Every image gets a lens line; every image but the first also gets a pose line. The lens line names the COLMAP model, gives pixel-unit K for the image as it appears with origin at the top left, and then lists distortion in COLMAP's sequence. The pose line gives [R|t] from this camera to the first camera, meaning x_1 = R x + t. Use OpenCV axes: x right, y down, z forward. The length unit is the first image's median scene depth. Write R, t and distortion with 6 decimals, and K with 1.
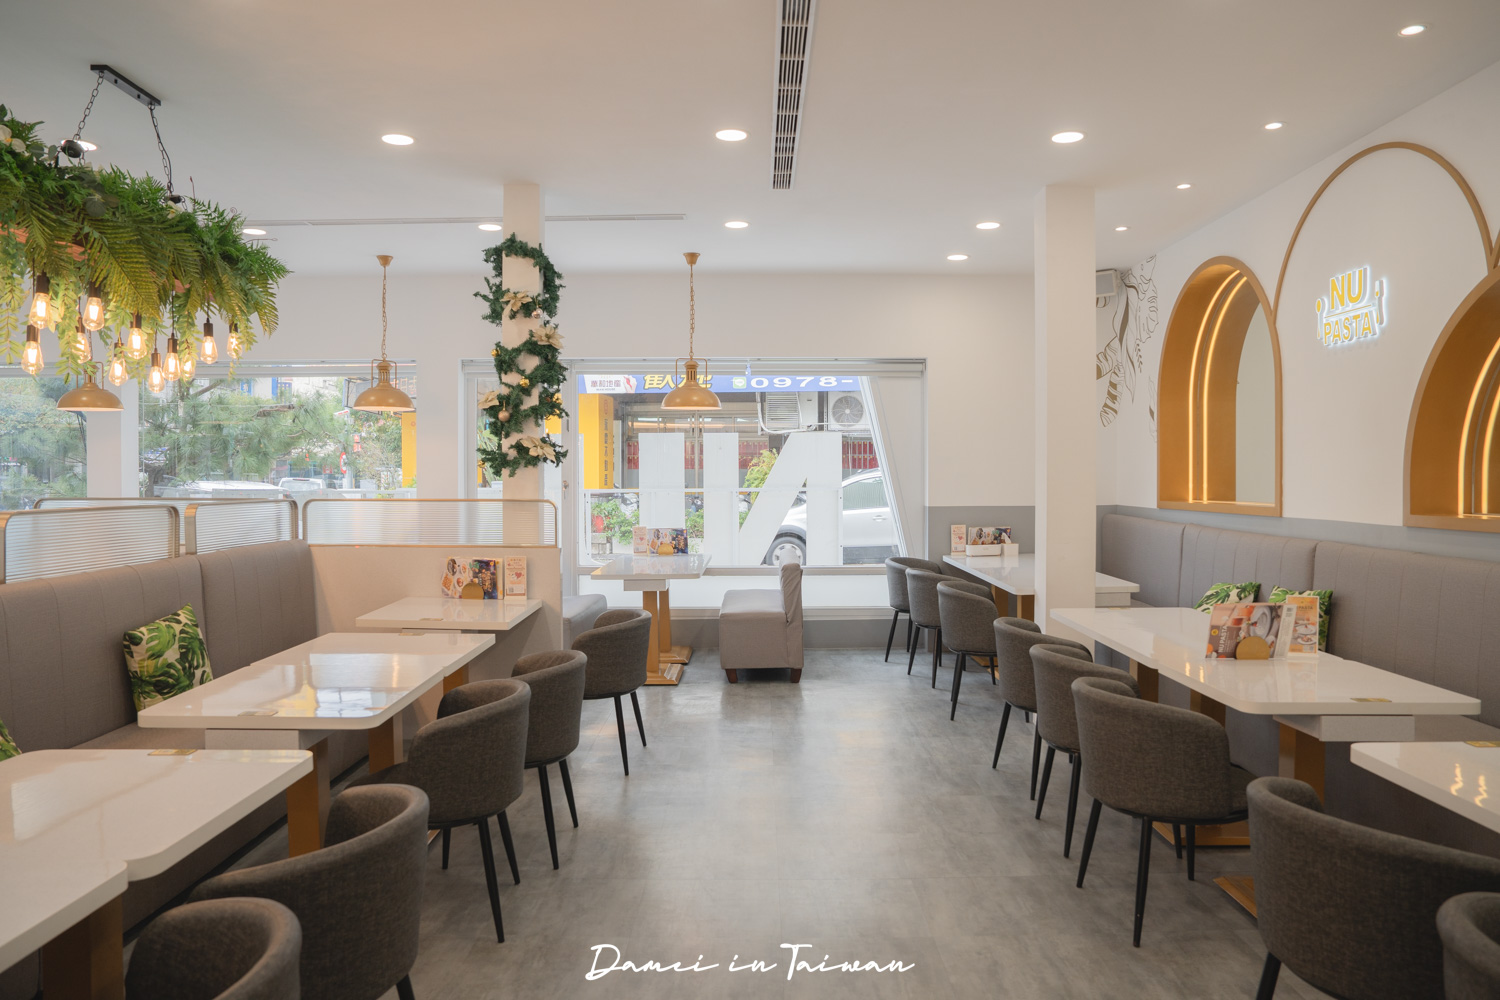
lens RADIAL K [[1020.2, 0, 742.8], [0, 1020.2, 500.4], [0, 0, 1]] dist [-0.035370, 0.009955]
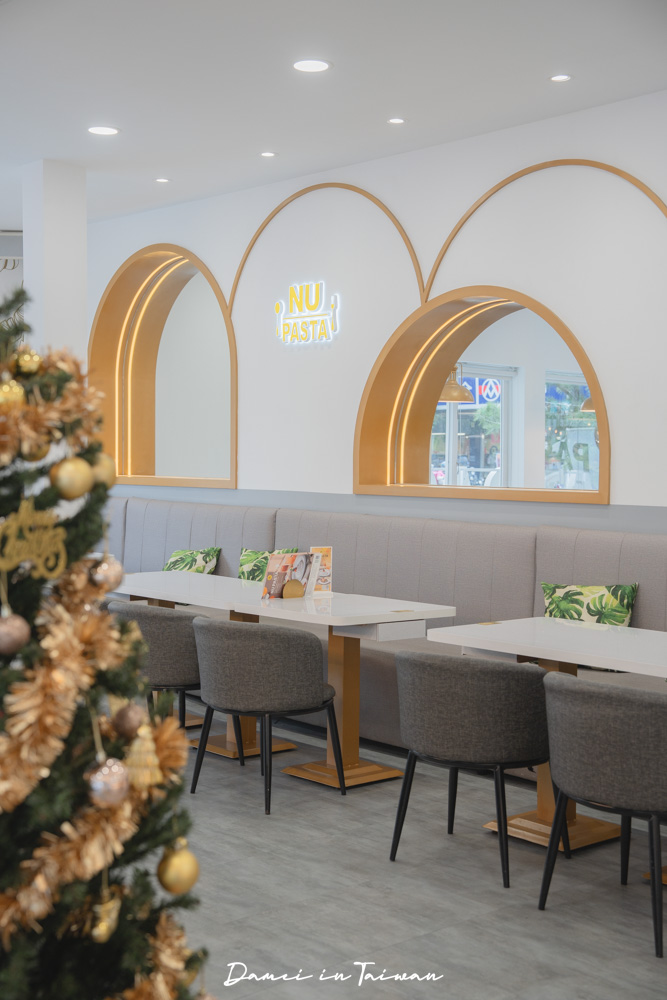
lens RADIAL K [[1384.2, 0, 333.1], [0, 1384.2, 496.7], [0, 0, 1]] dist [0.097691, 0.000000]
pose [[0.736590, -0.007227, 0.676301, -0.630740], [-0.001122, 0.999928, 0.011908, 0.009919], [-0.676338, -0.009530, 0.736529, -0.310623]]
